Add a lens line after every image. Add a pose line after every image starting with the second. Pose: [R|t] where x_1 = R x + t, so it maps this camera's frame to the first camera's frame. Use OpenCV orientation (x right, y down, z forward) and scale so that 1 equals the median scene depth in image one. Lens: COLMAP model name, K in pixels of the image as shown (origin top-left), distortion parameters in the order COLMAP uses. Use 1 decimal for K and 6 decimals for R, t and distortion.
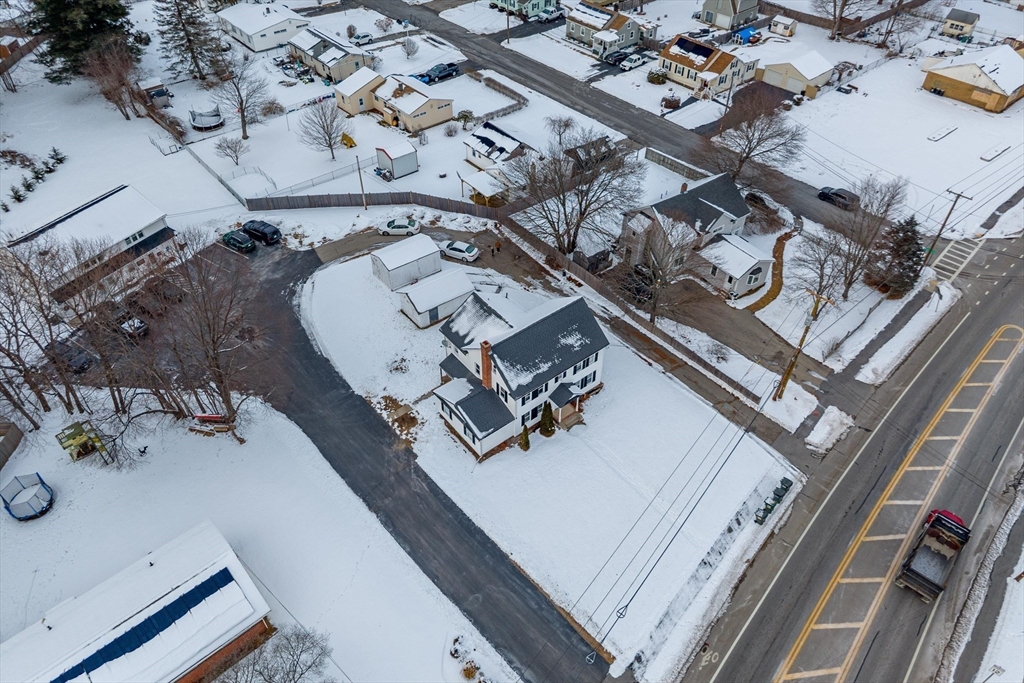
lens RADIAL K [[691.4, 0, 510.4], [0, 691.4, 342.1], [0, 0, 1]] dist [0.004742, -0.016628]
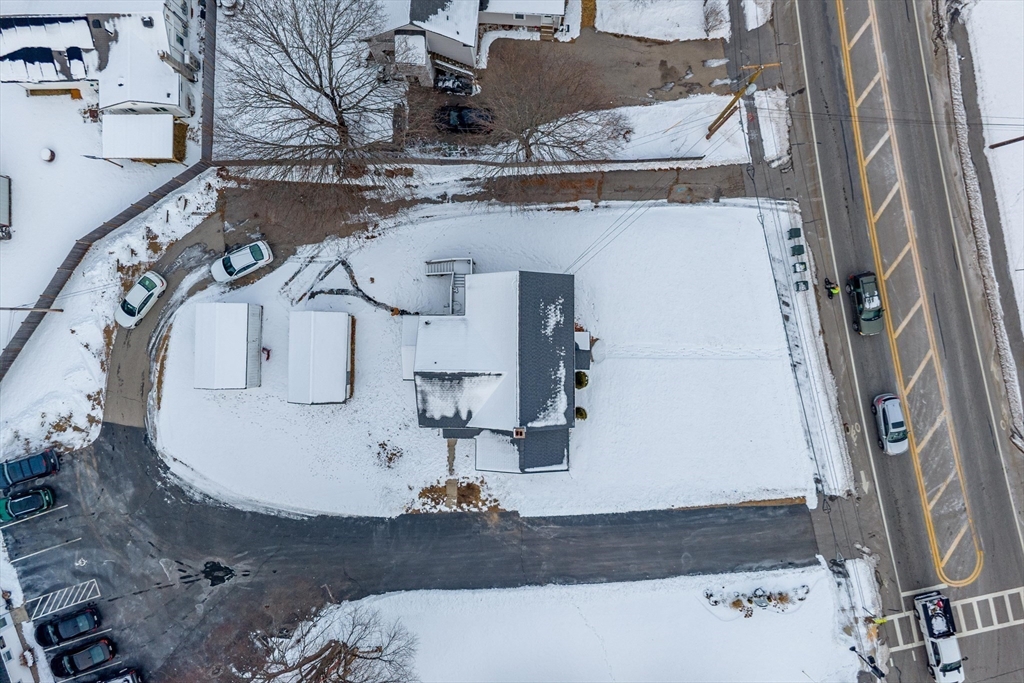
lens RADIAL K [[691.4, 0, 511.0], [0, 691.4, 344.0], [0, 0, 1]] dist [0.004742, -0.016628]
pose [[0.623155, -0.781934, -0.016023, 0.048352], [0.550576, 0.424041, 0.719065, -0.572978], [-0.555467, -0.456911, 0.694758, 0.445558]]
